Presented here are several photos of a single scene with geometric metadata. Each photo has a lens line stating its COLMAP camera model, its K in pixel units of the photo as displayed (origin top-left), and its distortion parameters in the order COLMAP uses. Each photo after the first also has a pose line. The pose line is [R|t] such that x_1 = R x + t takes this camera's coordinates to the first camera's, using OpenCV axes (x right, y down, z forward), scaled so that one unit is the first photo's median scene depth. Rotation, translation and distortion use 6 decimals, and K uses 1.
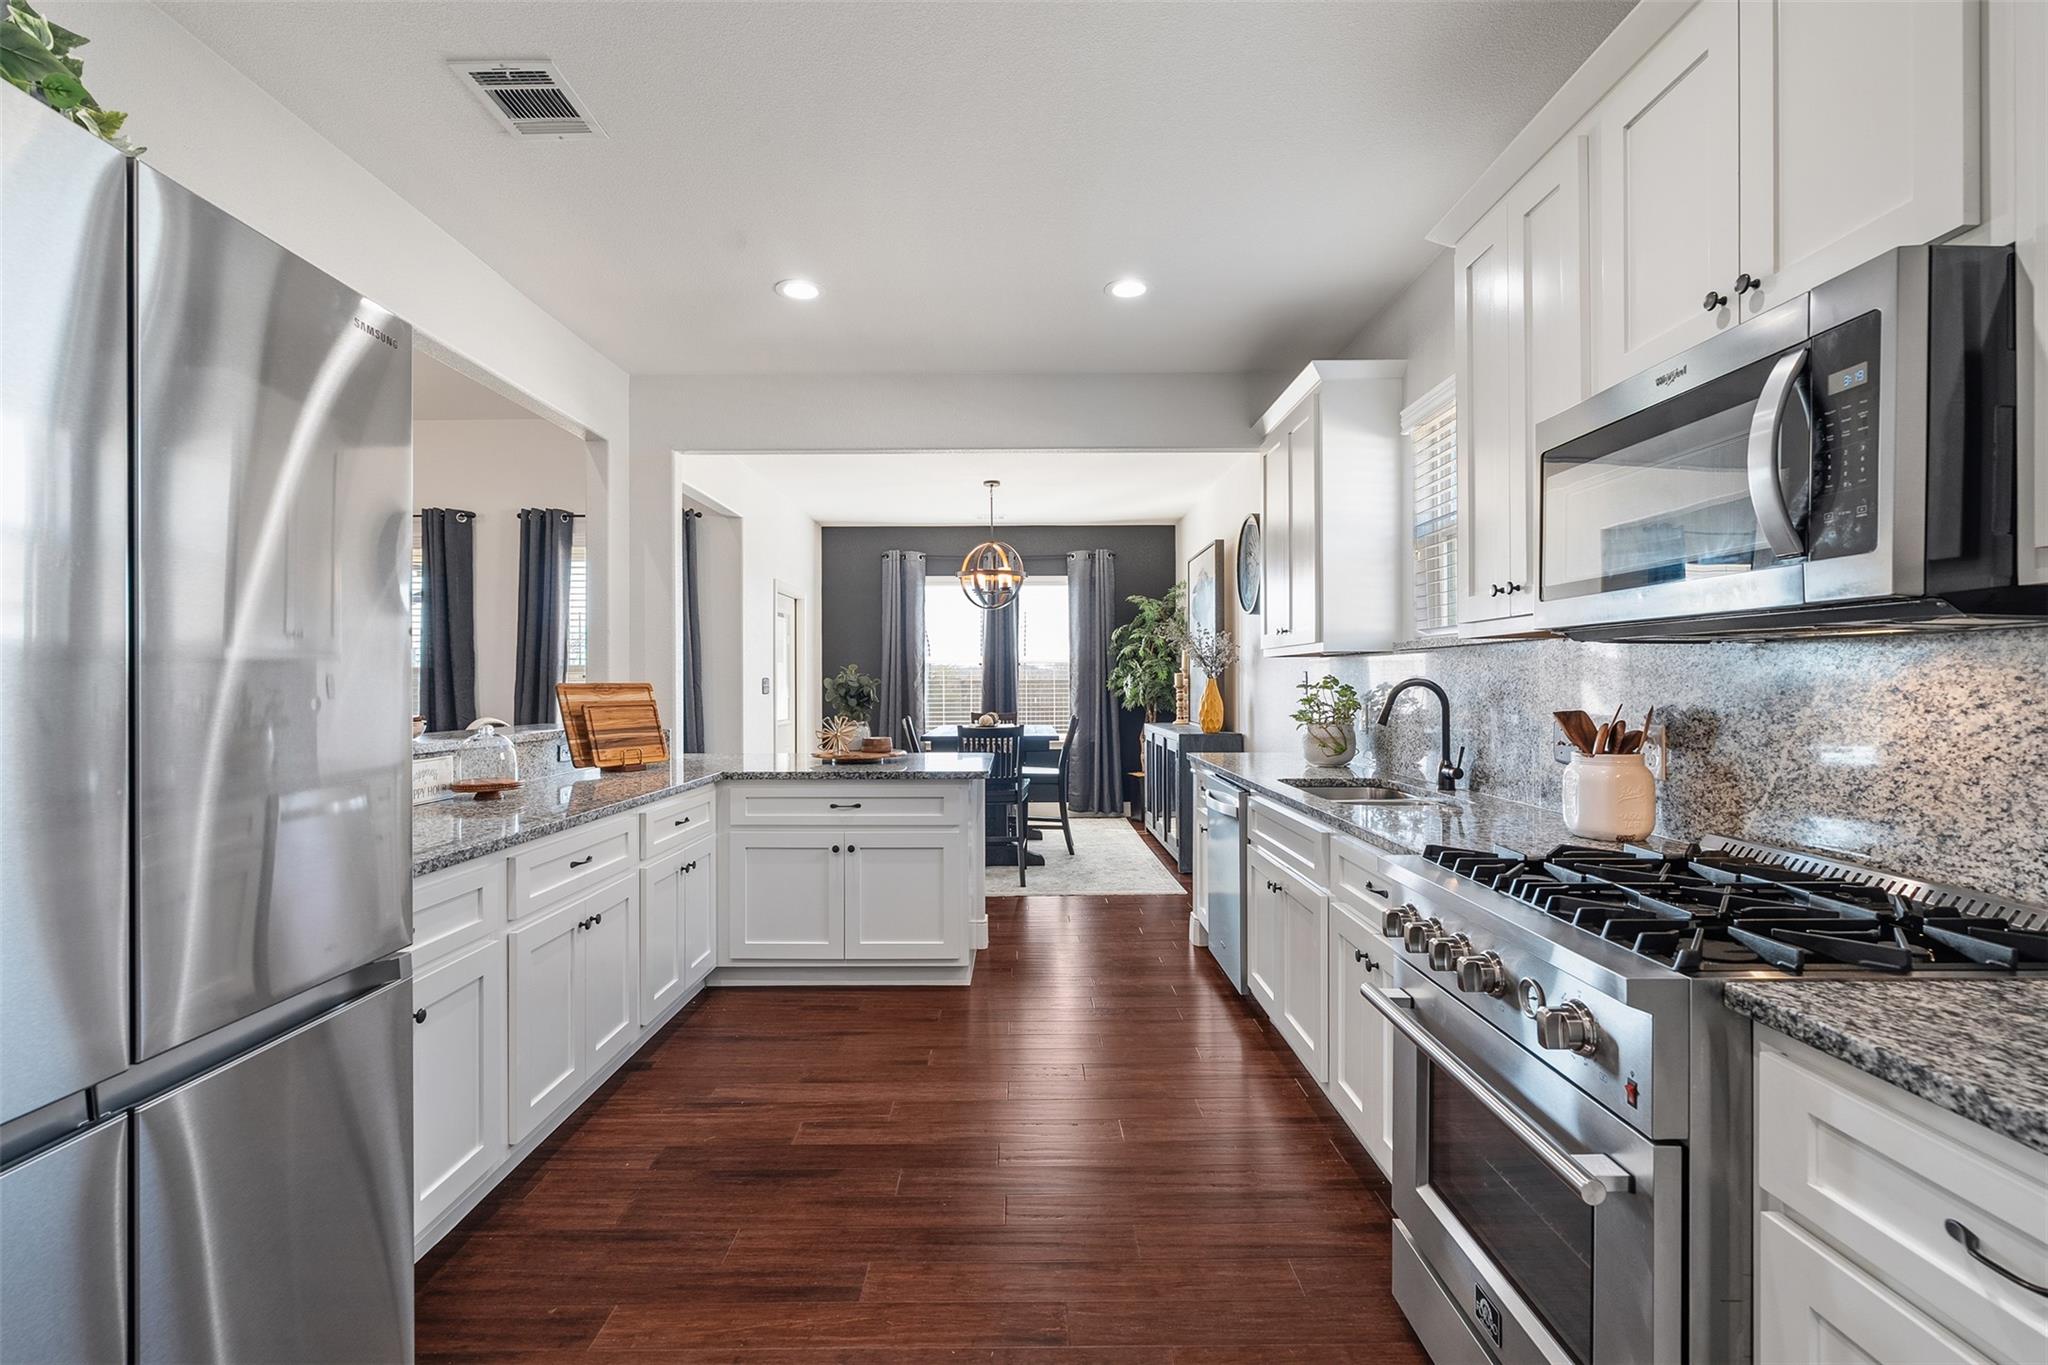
lens RADIAL K [[919.7, 0, 1021.1], [0, 919.7, 677.8], [0, 0, 1]] dist [-0.004659, 0.001352]
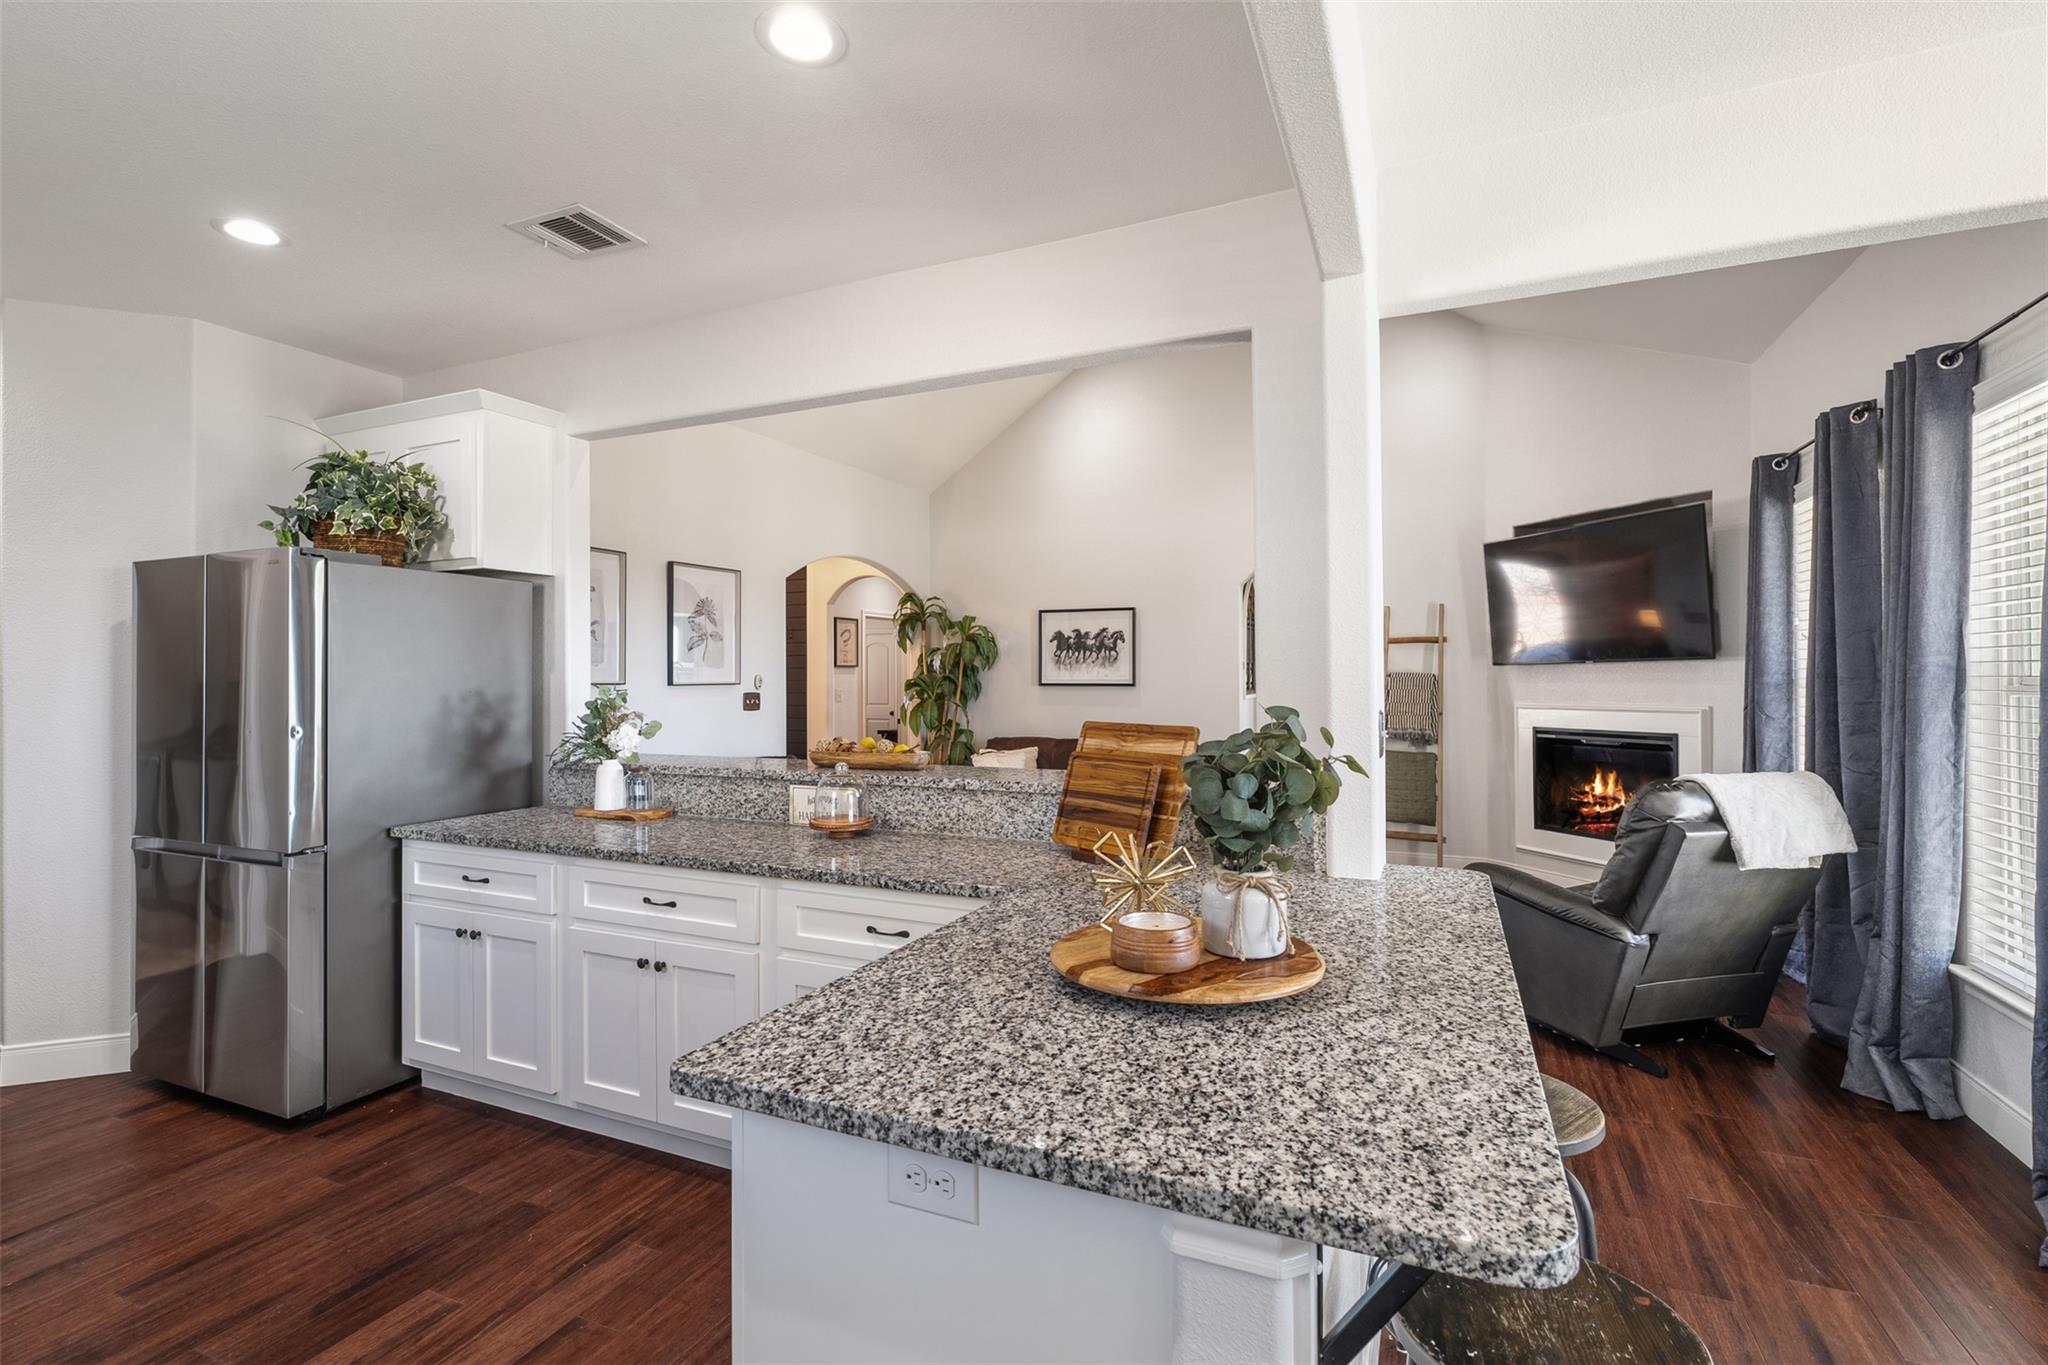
lens RADIAL K [[919.7, 0, 1015.5], [0, 919.7, 679.4], [0, 0, 1]] dist [-0.004659, 0.001352]
pose [[-0.399753, 0.009118, -0.916578, 0.300130], [0.010770, 0.999928, 0.005250, -0.052960], [0.916560, -0.007773, -0.399823, 1.823783]]
